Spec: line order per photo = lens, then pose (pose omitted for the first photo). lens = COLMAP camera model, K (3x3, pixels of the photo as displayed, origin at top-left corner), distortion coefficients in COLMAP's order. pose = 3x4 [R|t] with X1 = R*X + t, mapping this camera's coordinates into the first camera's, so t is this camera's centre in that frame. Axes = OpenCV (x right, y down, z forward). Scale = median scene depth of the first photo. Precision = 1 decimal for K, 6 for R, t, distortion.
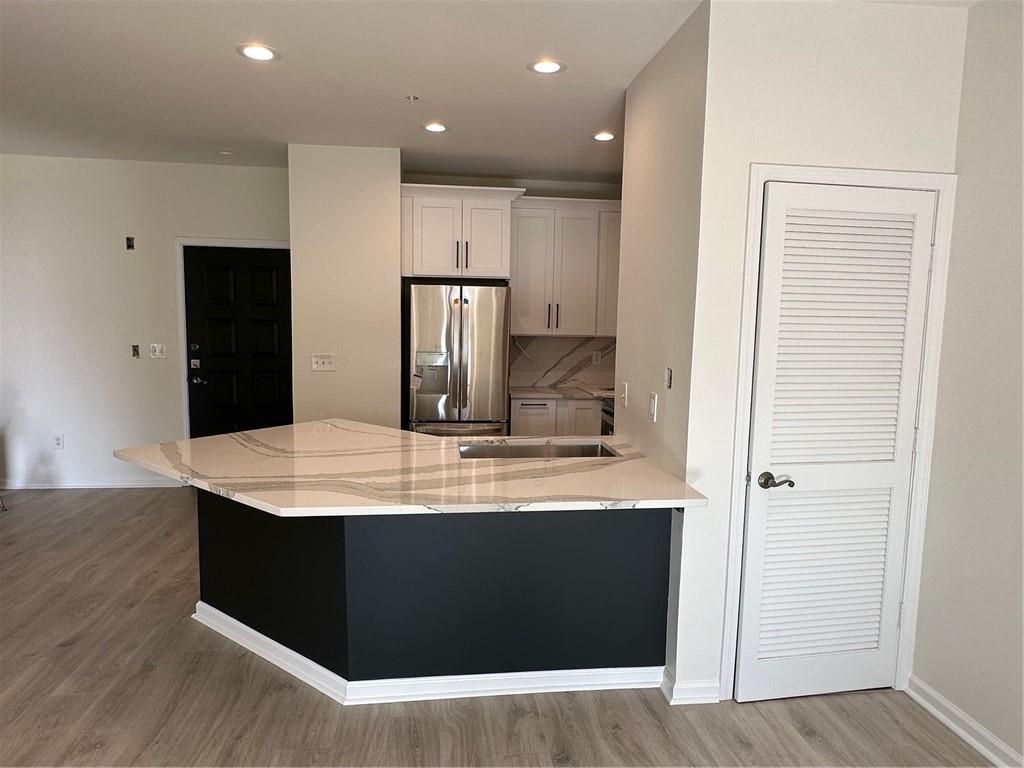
lens RADIAL K [[650.2, 0, 512.1], [0, 650.2, 389.9], [0, 0, 1]] dist [-0.003866, -0.000535]
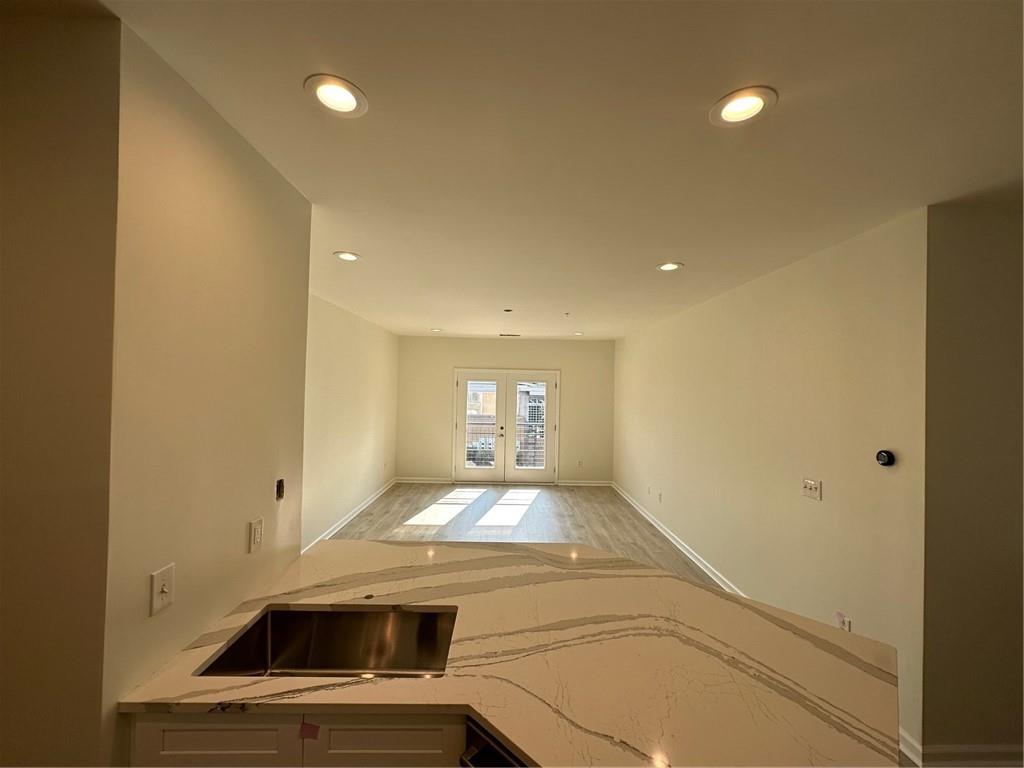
lens RADIAL K [[406.2, 0, 512.0], [0, 406.2, 384.0], [0, 0, 1]] dist [0.000528, -0.000007]
pose [[-0.993342, -0.039706, 0.108145, -0.112252], [-0.028277, 0.994045, 0.105238, -0.145960], [-0.111680, 0.101479, -0.988549, 0.847355]]
